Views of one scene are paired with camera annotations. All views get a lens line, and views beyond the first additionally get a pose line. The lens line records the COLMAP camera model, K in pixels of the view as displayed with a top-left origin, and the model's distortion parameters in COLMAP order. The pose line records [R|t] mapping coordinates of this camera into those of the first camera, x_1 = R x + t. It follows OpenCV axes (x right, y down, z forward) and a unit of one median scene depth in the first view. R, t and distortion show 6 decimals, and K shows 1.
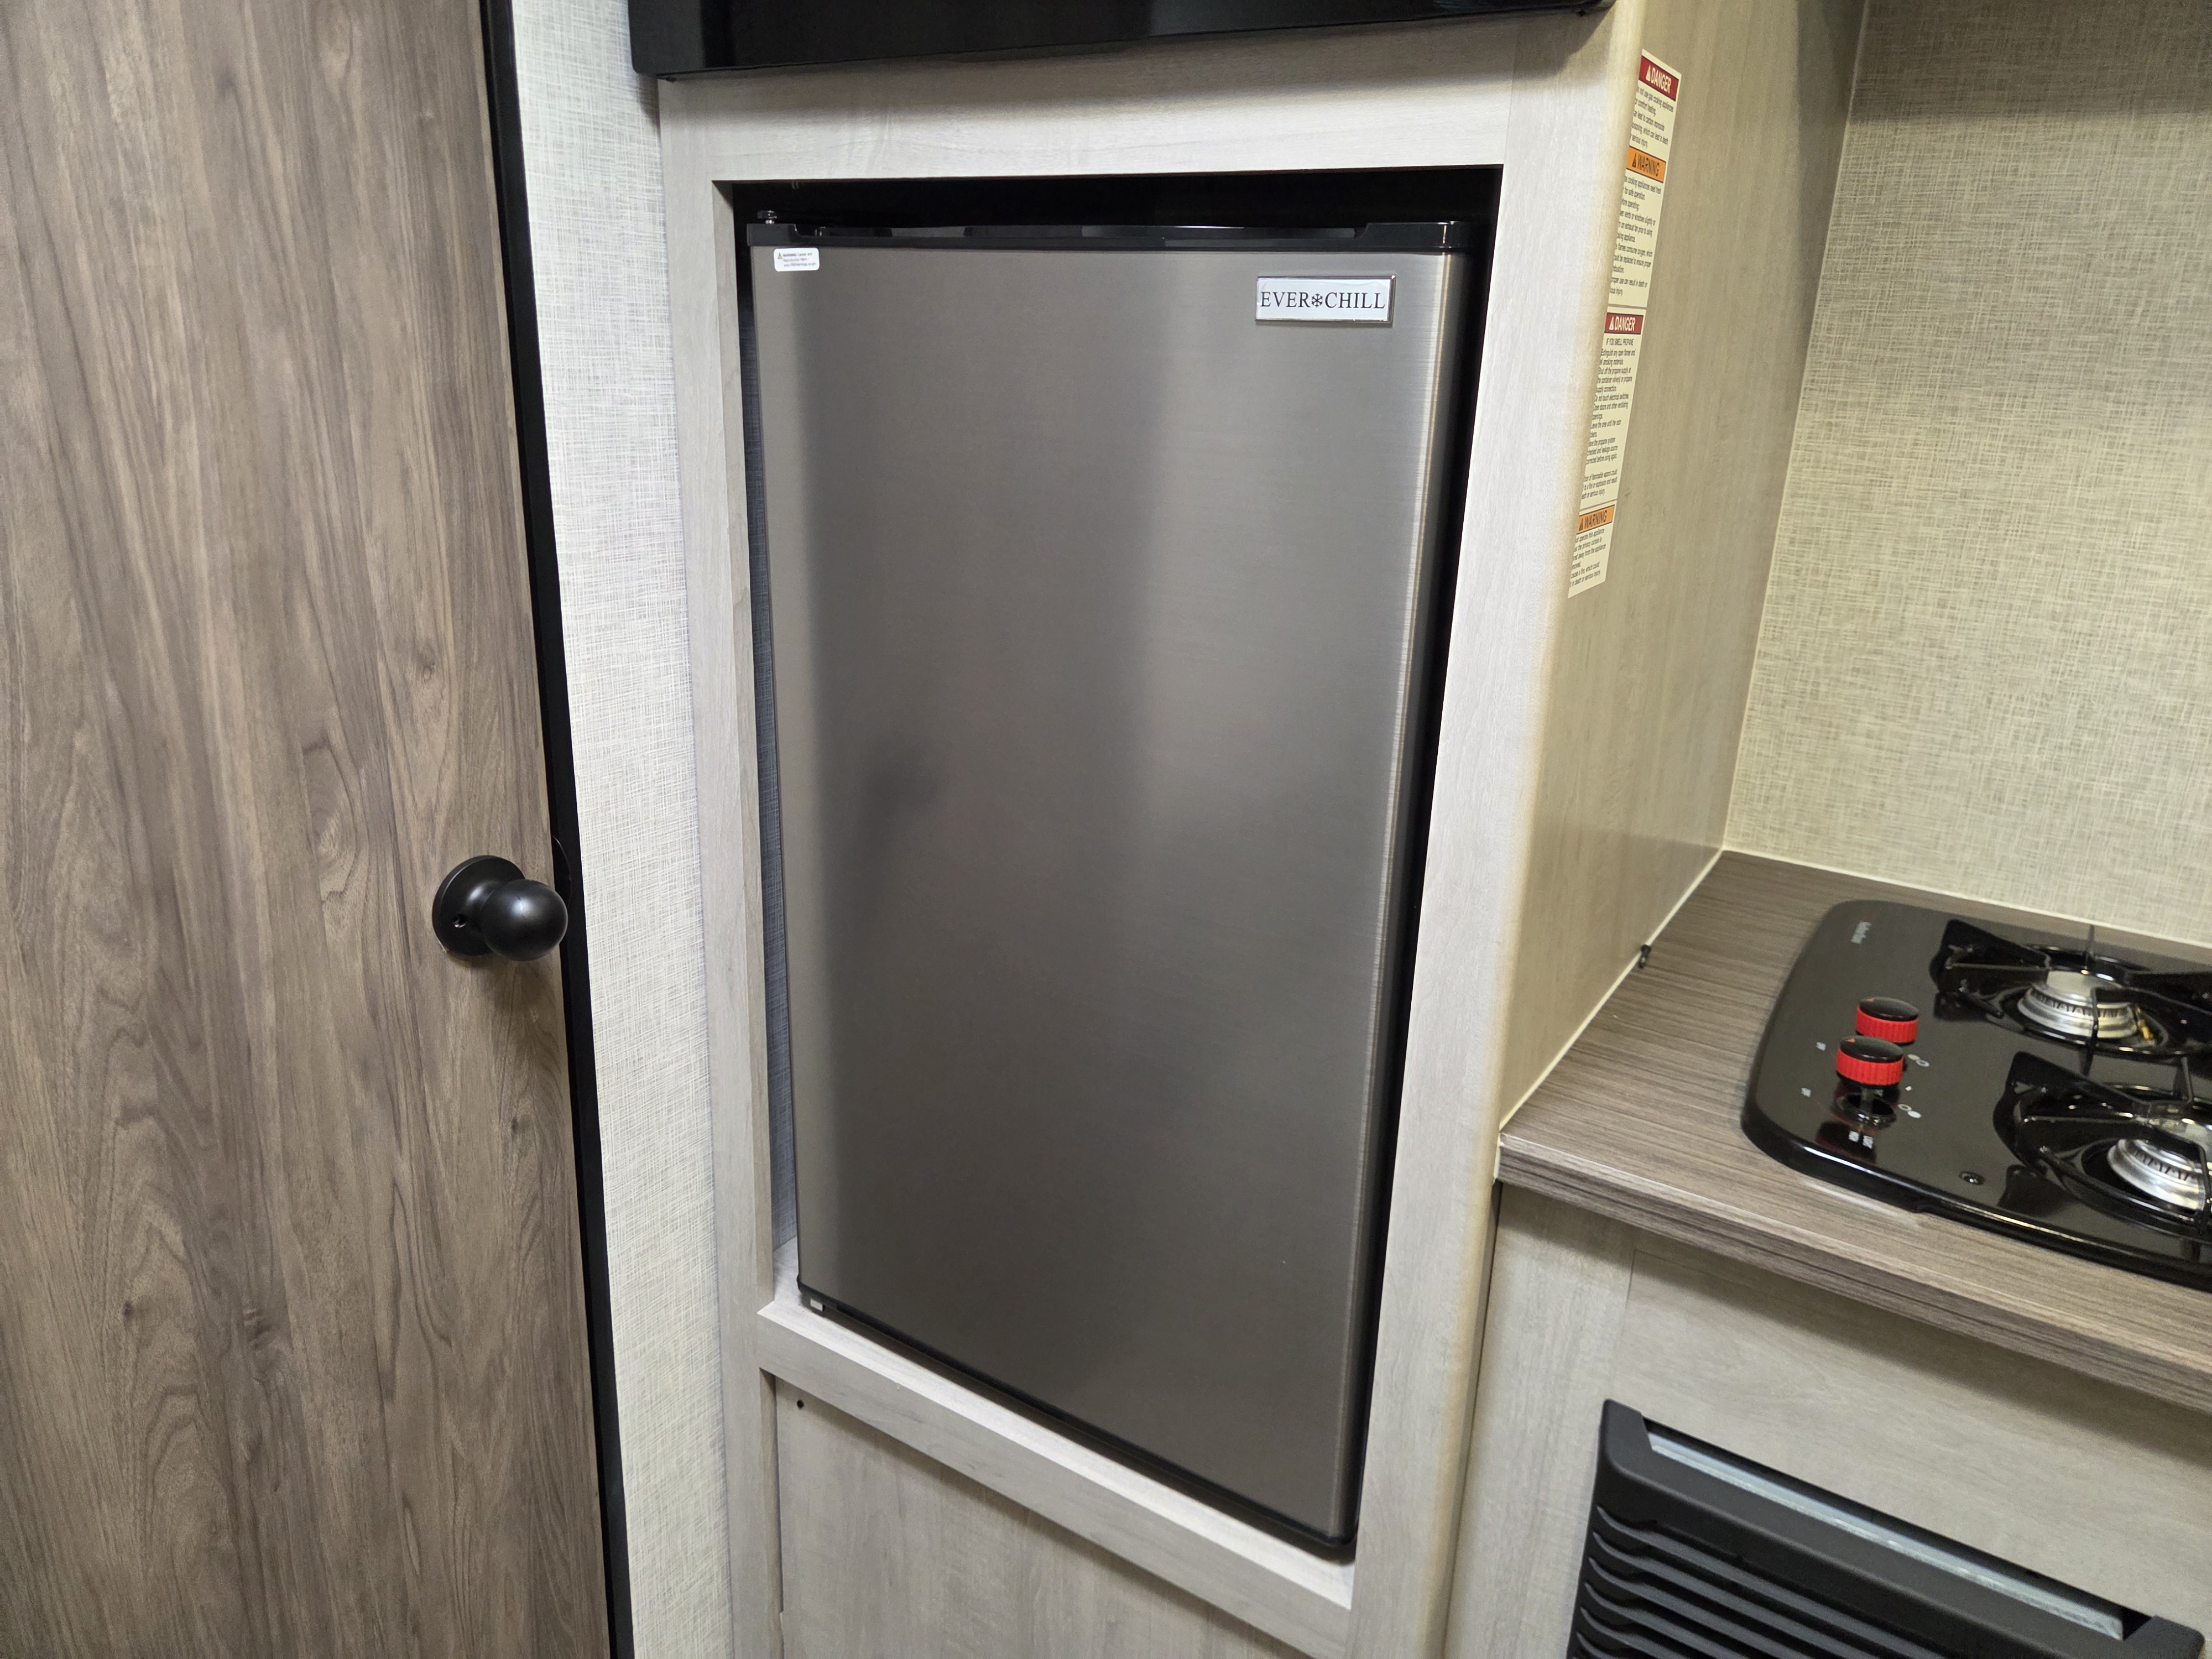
lens RADIAL K [[1489.6, 0, 1046.6], [0, 1489.6, 930.5], [0, 0, 1]] dist [0.053480, -0.026145]
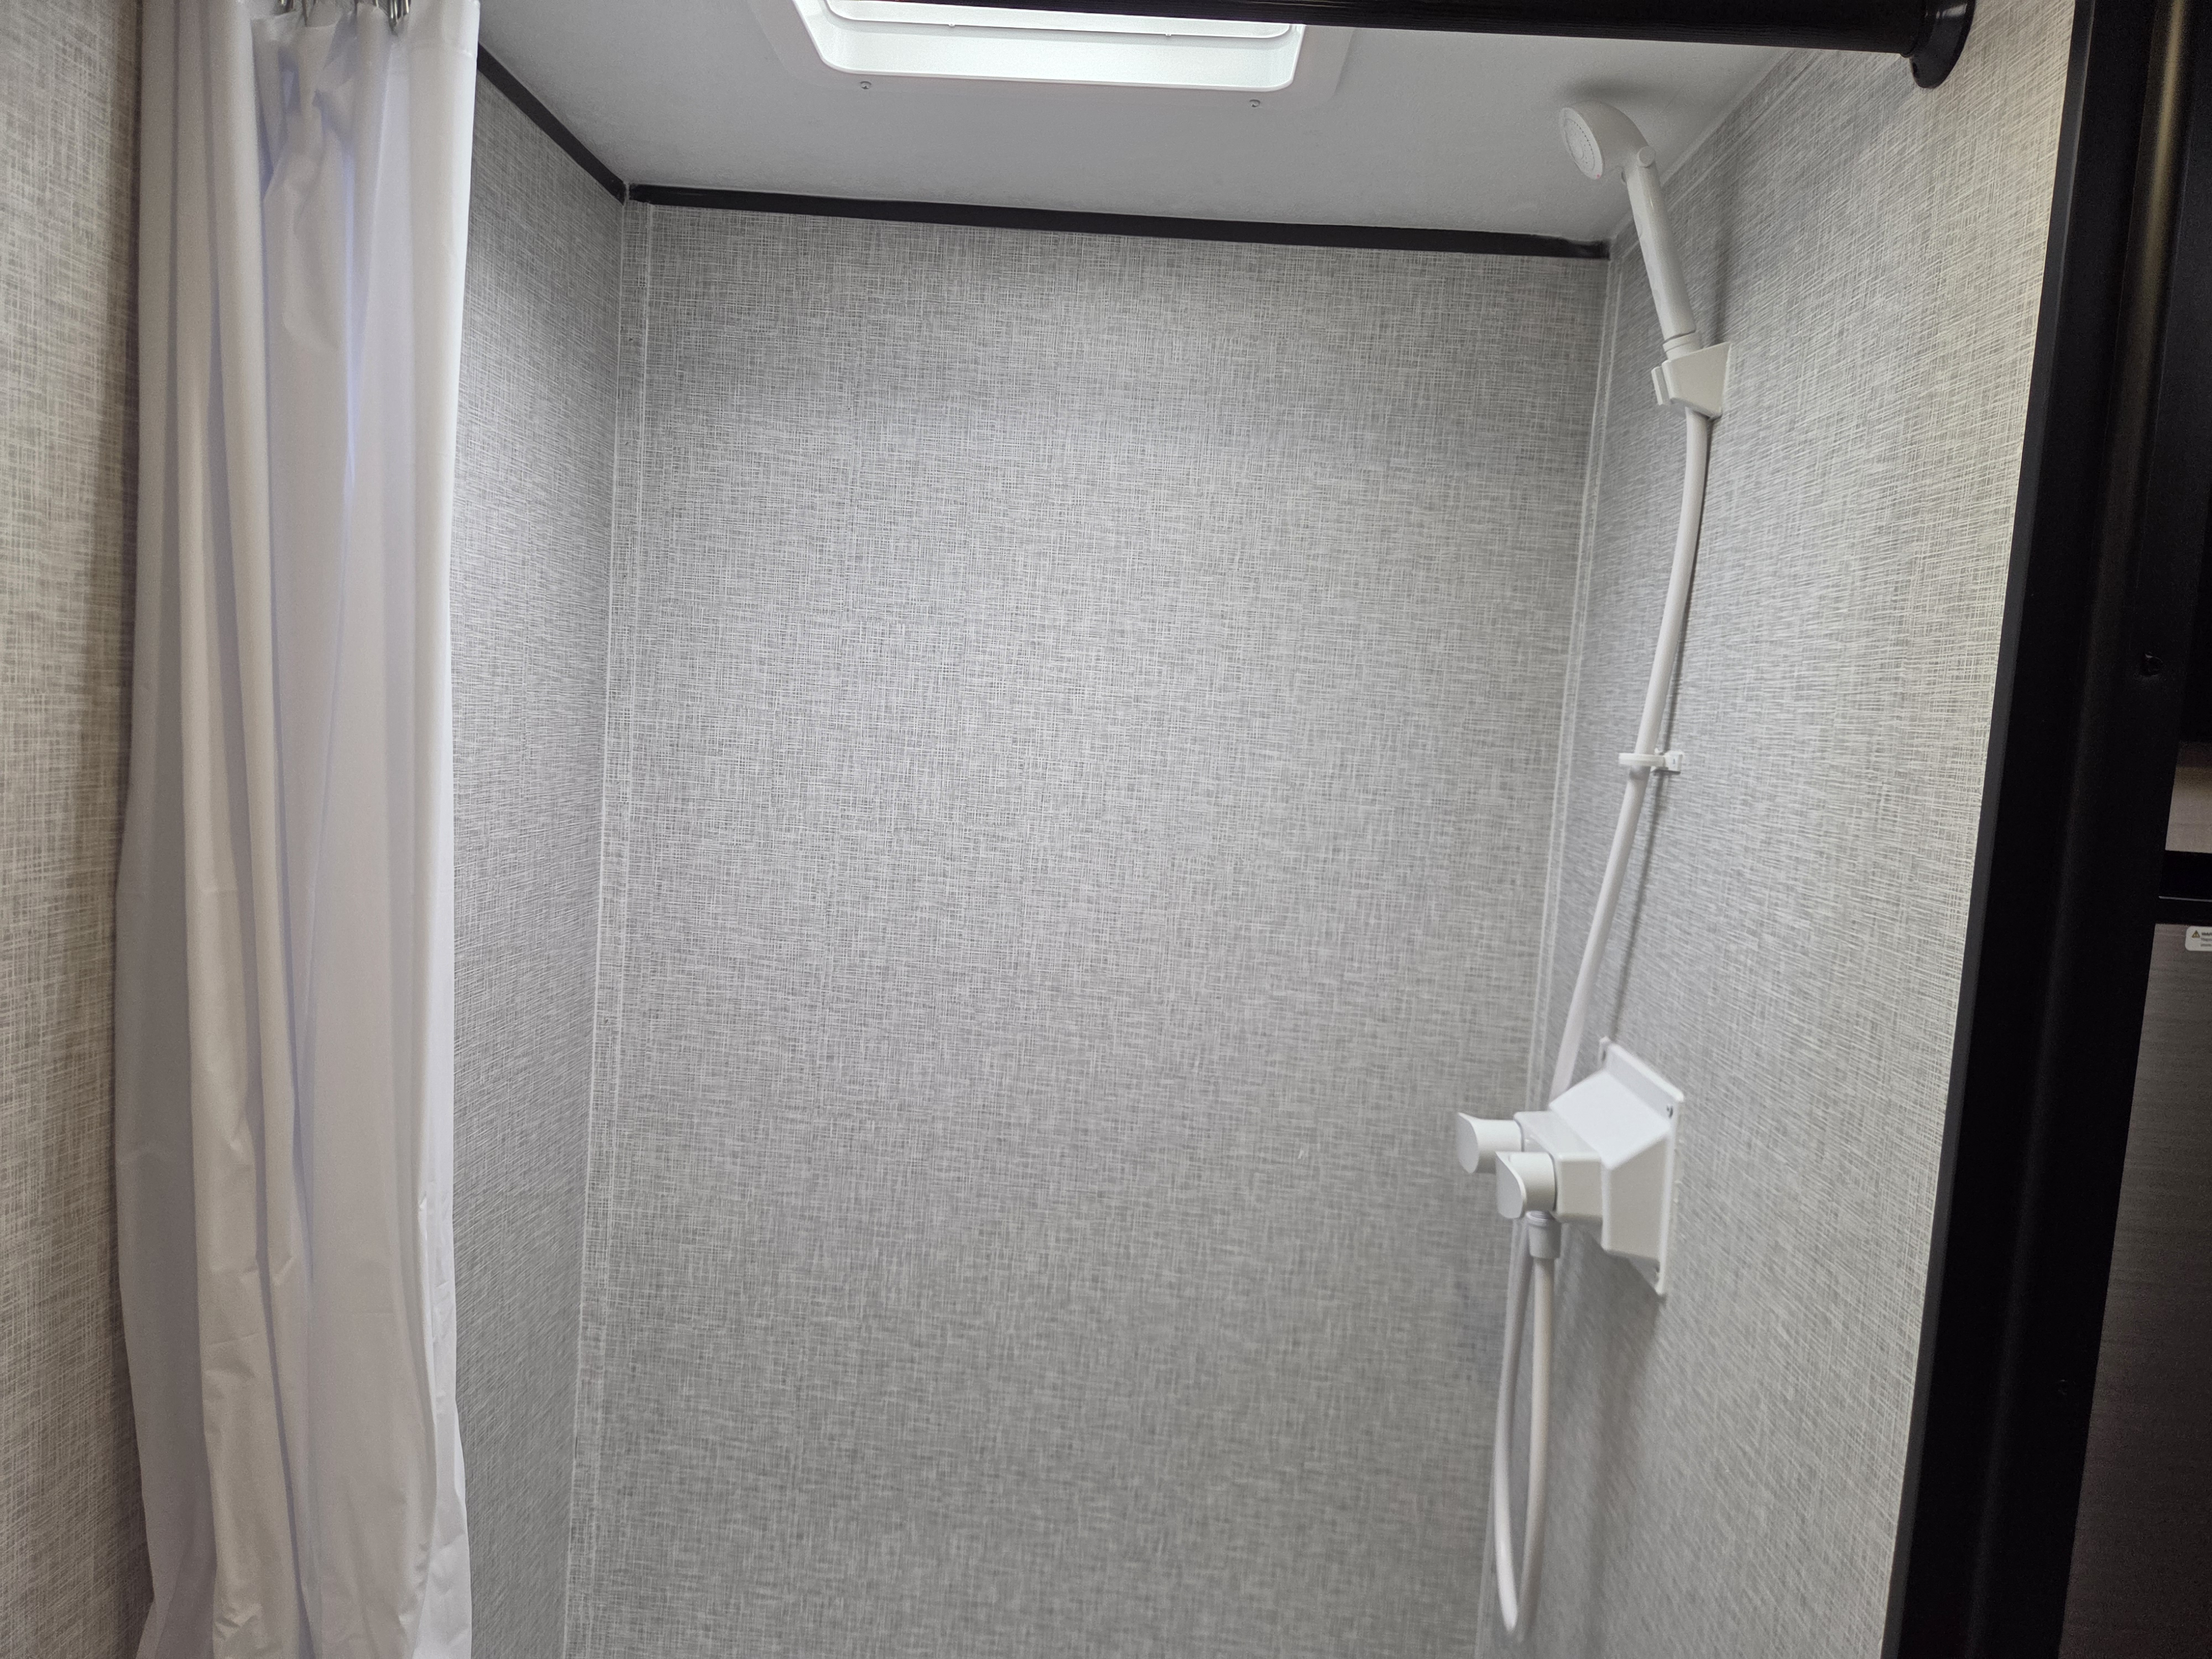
lens RADIAL K [[1489.6, 0, 1079.2], [0, 1489.6, 812.2], [0, 0, 1]] dist [0.053480, -0.026145]
pose [[0.882906, -0.008347, 0.469476, 0.013831], [0.095562, 0.982110, -0.162256, -0.384714], [-0.459723, 0.188121, 0.867909, -0.115104]]
